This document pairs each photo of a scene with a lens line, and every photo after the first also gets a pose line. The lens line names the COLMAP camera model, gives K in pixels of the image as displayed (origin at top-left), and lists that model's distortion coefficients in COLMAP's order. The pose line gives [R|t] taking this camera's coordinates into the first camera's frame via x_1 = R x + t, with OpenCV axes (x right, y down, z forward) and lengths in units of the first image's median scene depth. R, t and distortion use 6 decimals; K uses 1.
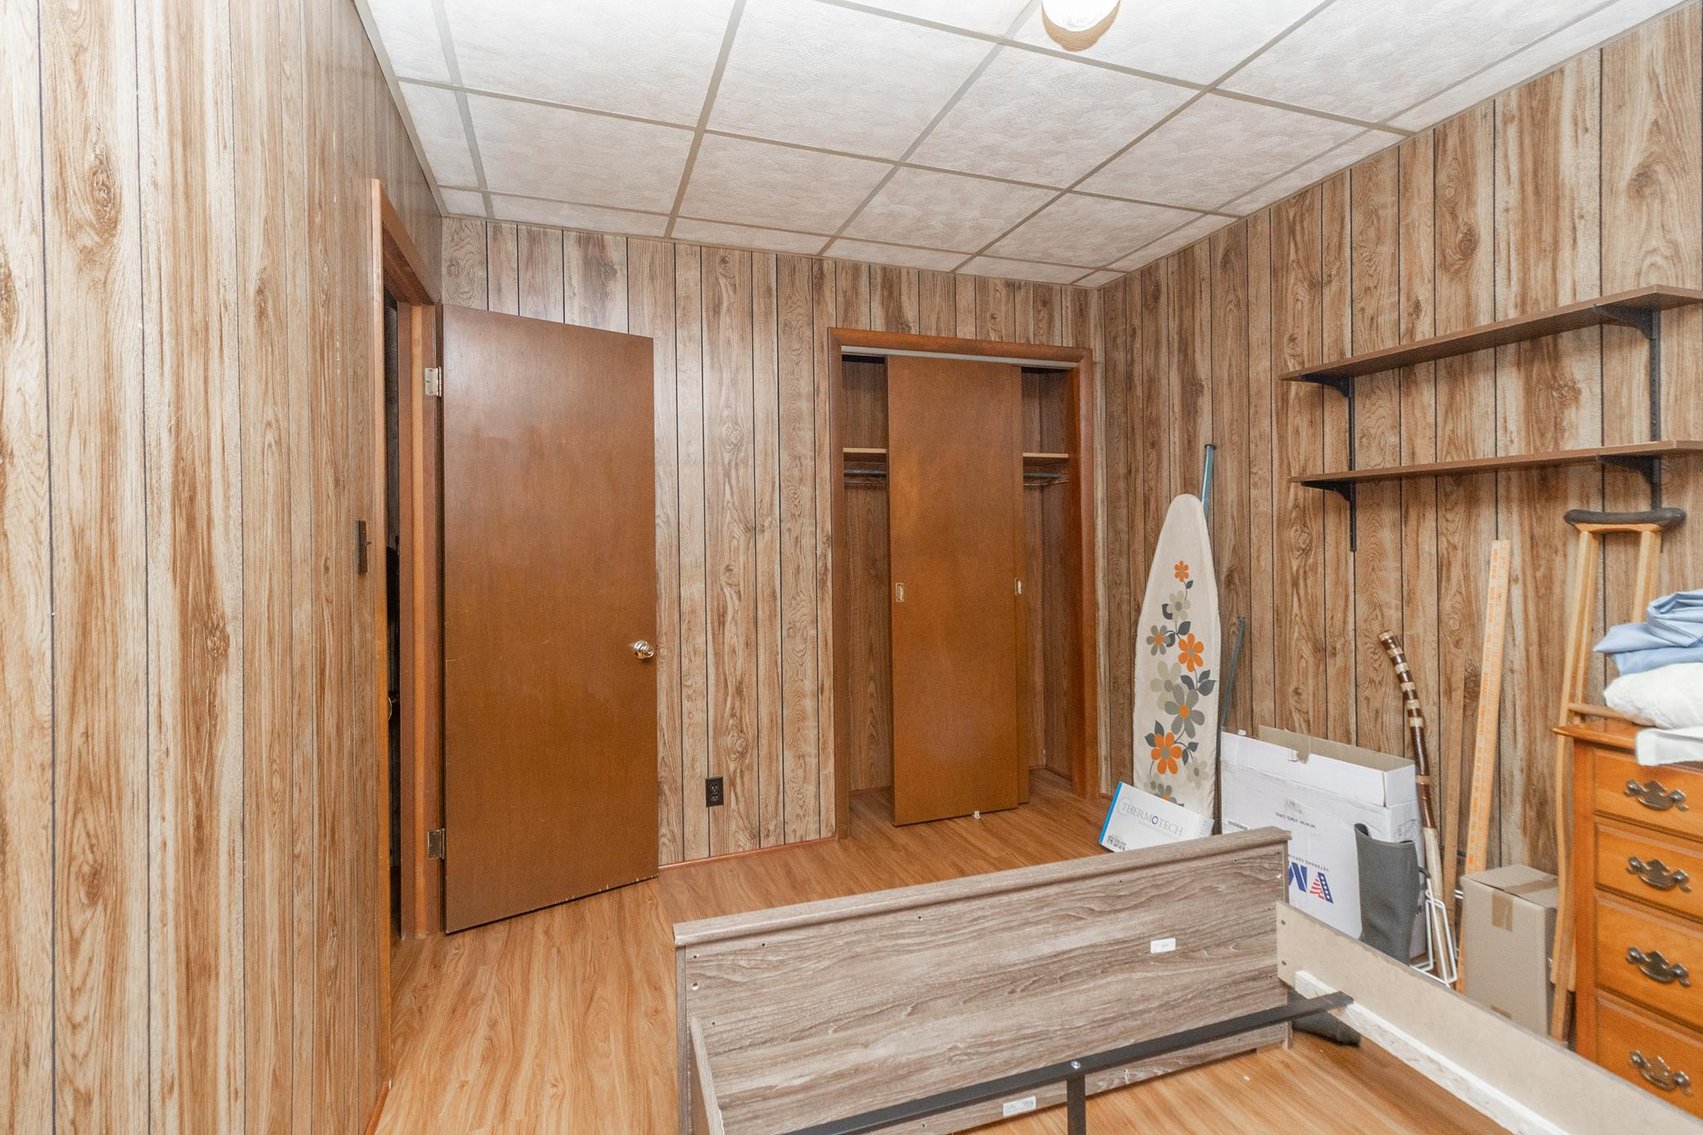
lens RADIAL K [[777.7, 0, 833.3], [0, 777.7, 548.3], [0, 0, 1]] dist [0.003262, 0.000612]
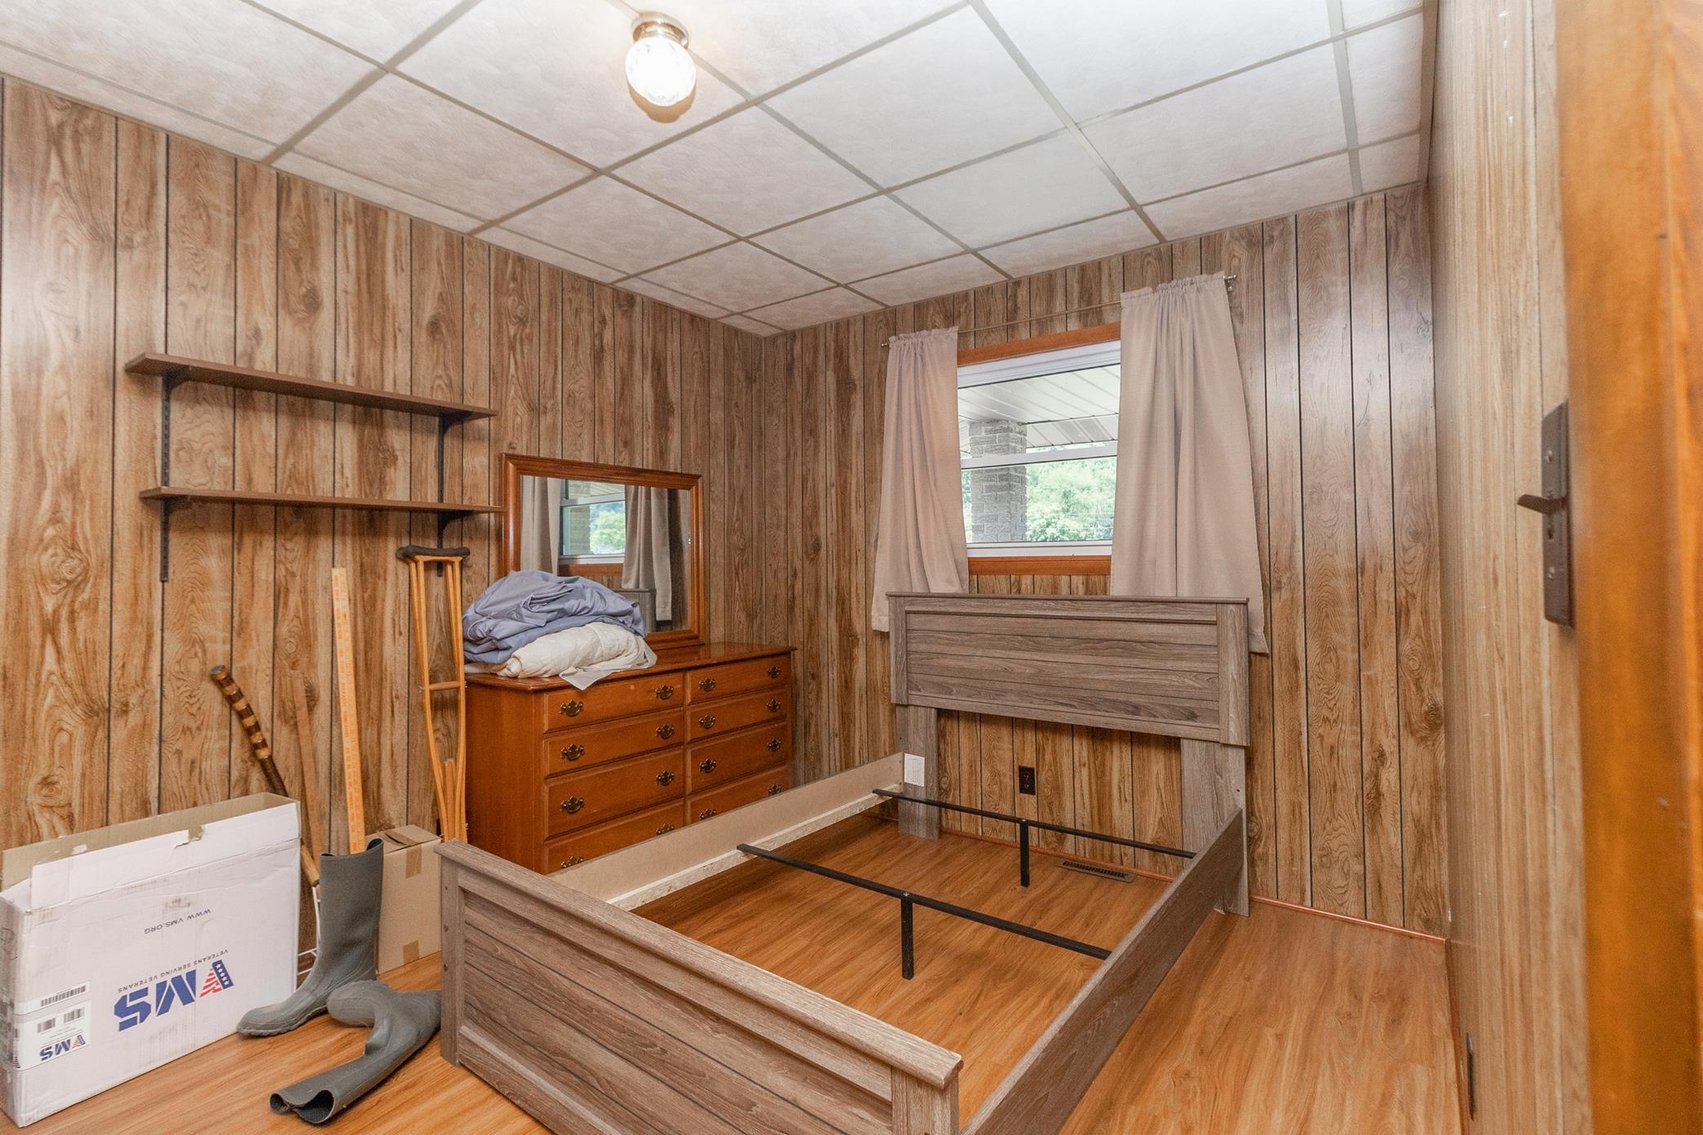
lens RADIAL K [[777.7, 0, 833.3], [0, 777.7, 548.3], [0, 0, 1]] dist [0.003262, 0.000612]
pose [[-0.571958, 0.033103, 0.819615, -0.509123], [0.021141, 0.999448, -0.025613, 0.005670], [-0.820010, 0.002678, -0.572342, 1.025366]]
